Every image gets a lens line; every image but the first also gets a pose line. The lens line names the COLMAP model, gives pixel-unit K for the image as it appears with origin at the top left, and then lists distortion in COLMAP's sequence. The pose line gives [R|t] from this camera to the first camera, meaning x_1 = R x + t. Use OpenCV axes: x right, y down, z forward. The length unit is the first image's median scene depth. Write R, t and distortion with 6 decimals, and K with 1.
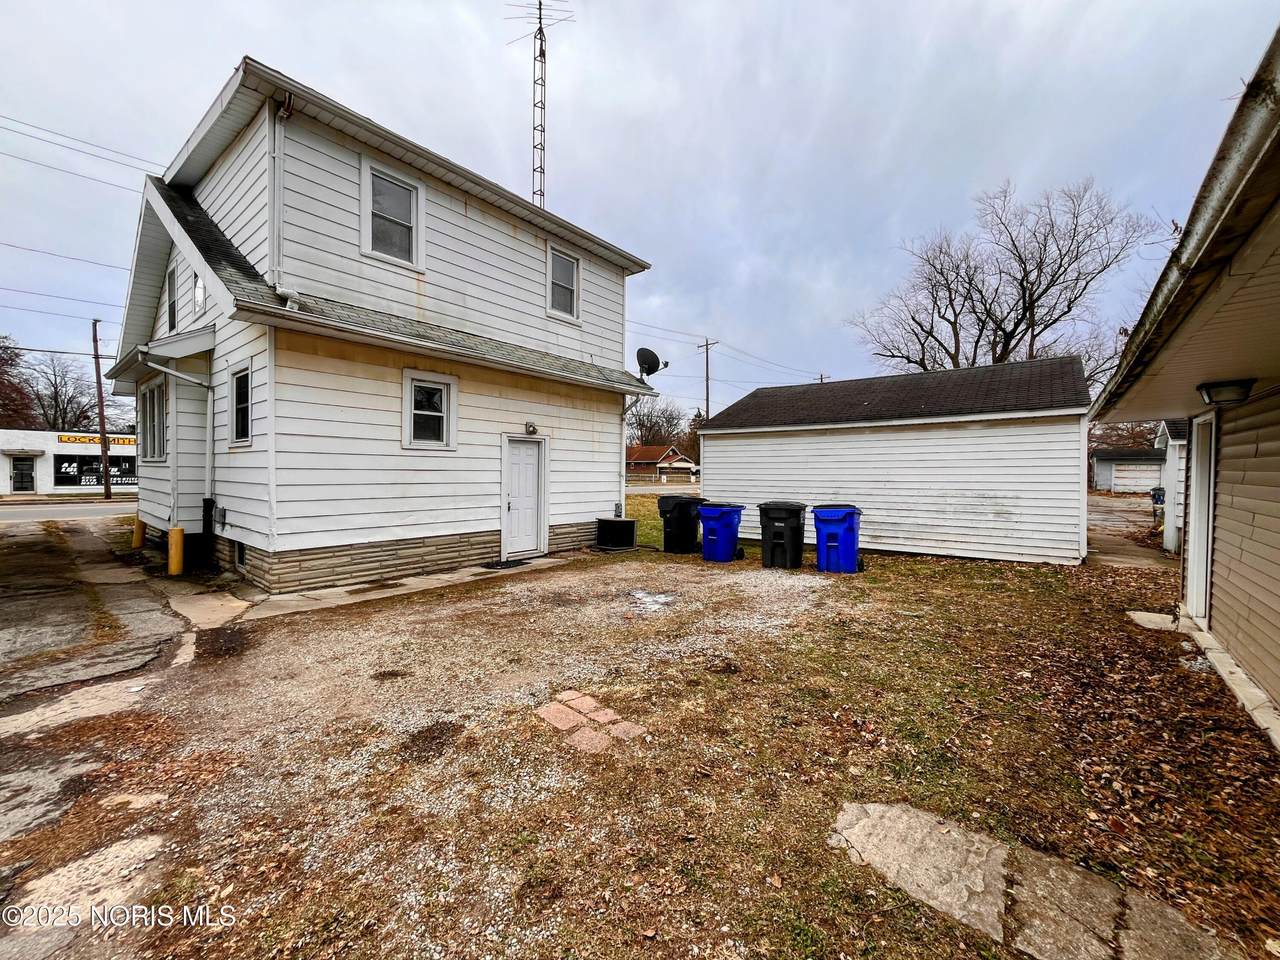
lens RADIAL K [[515.5, 0, 641.4], [0, 515.5, 480.0], [0, 0, 1]] dist [0.001578, -0.000101]
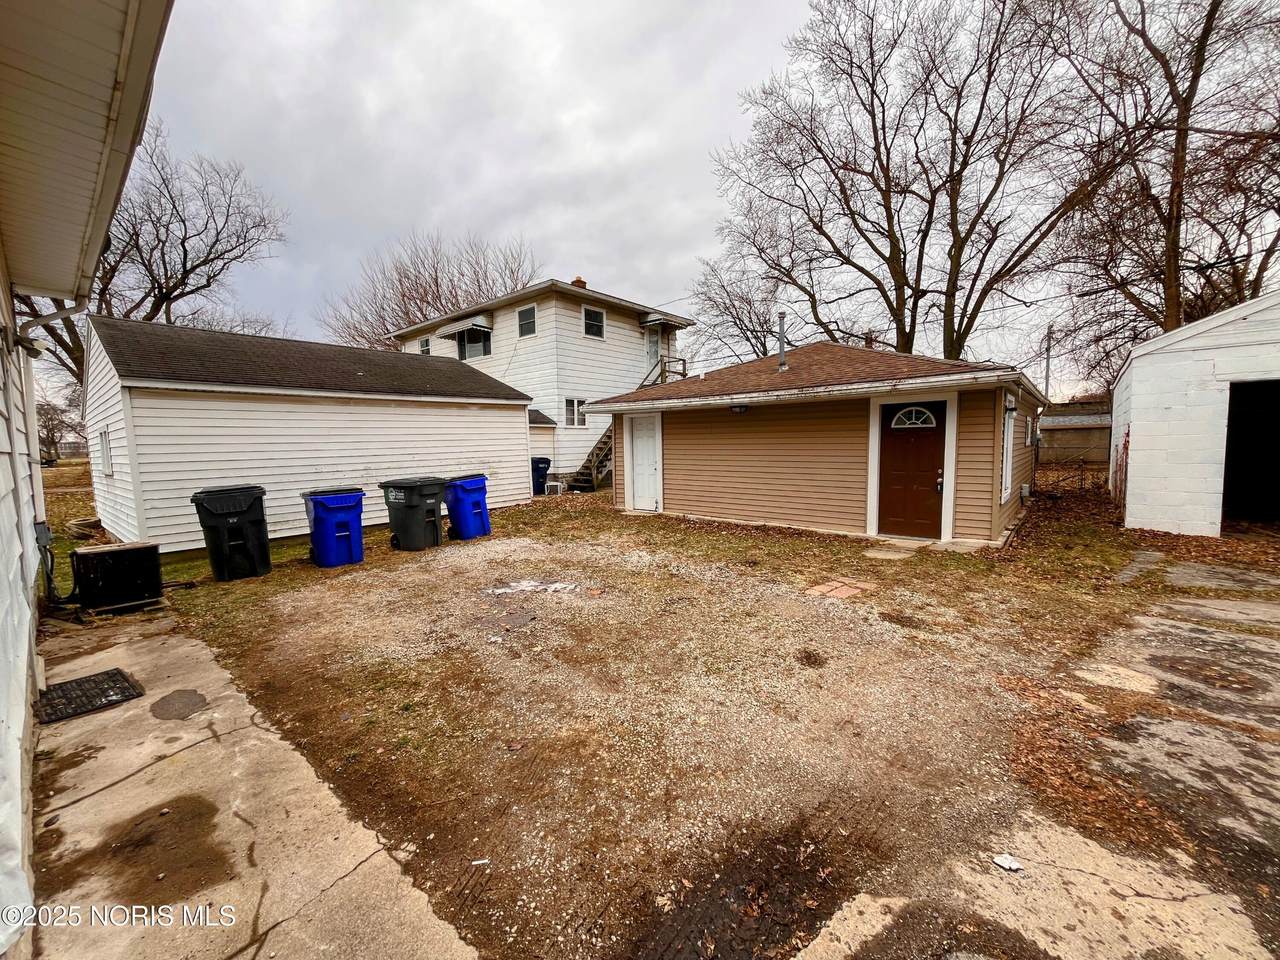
lens RADIAL K [[515.5, 0, 640.0], [0, 515.5, 477.1], [0, 0, 1]] dist [0.001578, -0.000101]
pose [[0.025219, -0.072955, 0.997016, -1.435959], [0.034478, 0.996804, 0.072067, -0.024890], [-0.999087, 0.032557, 0.027654, 1.307278]]
